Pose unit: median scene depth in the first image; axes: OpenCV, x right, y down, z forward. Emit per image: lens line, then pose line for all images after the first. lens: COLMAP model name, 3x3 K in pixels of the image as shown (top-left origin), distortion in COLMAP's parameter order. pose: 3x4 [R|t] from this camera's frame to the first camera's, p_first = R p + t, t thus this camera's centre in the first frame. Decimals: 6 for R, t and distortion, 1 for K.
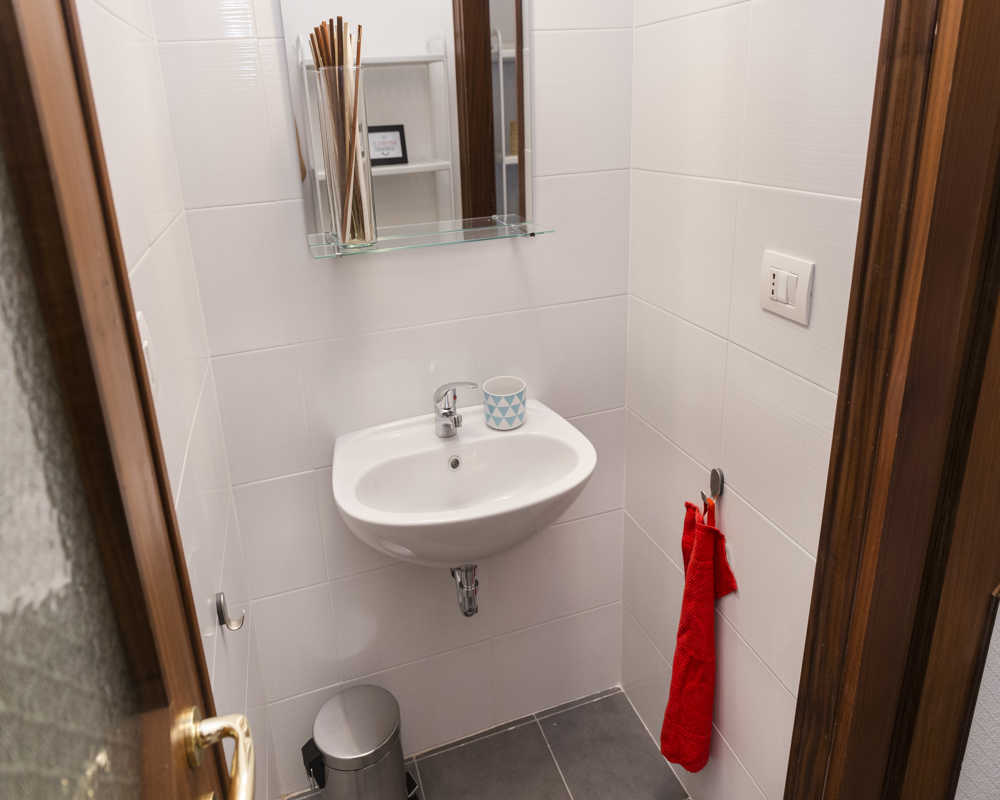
lens RADIAL K [[709.5, 0, 498.3], [0, 709.5, 340.5], [0, 0, 1]] dist [0.006186, -0.000876]
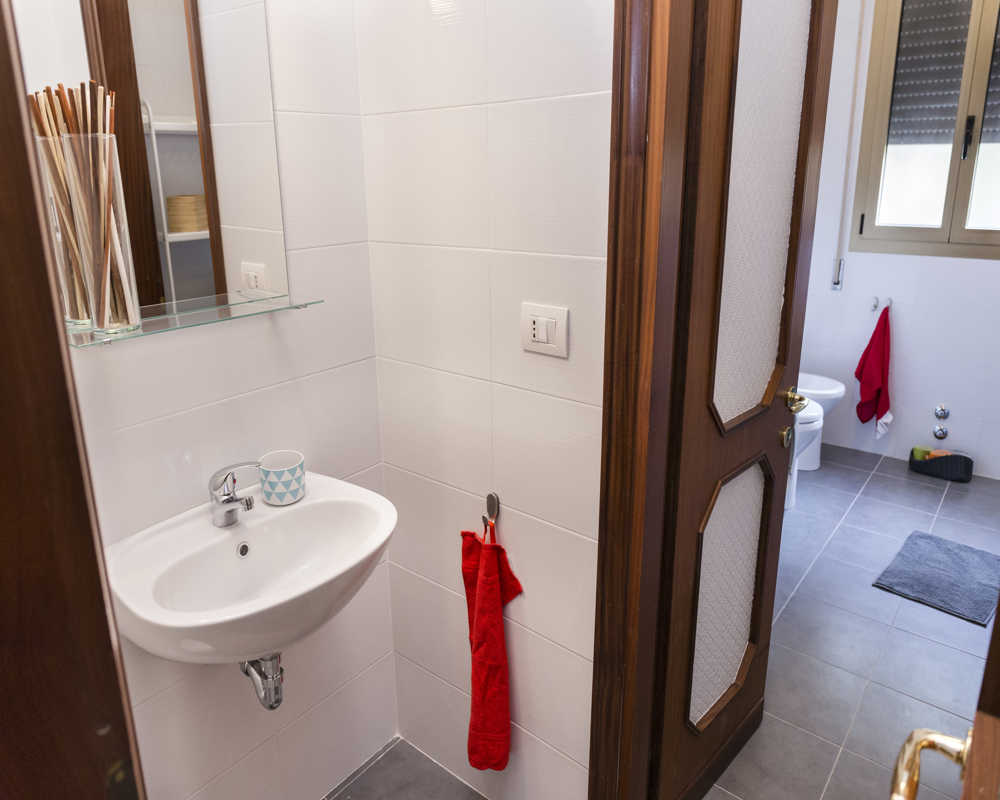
lens RADIAL K [[713.9, 0, 498.0], [0, 713.9, 369.7], [0, 0, 1]] dist [0.031276, -0.042782]
pose [[0.833773, -0.115478, 0.539895, -0.276858], [0.151221, 0.988252, -0.022159, 0.007565], [-0.530993, 0.100119, 0.841441, -0.012536]]
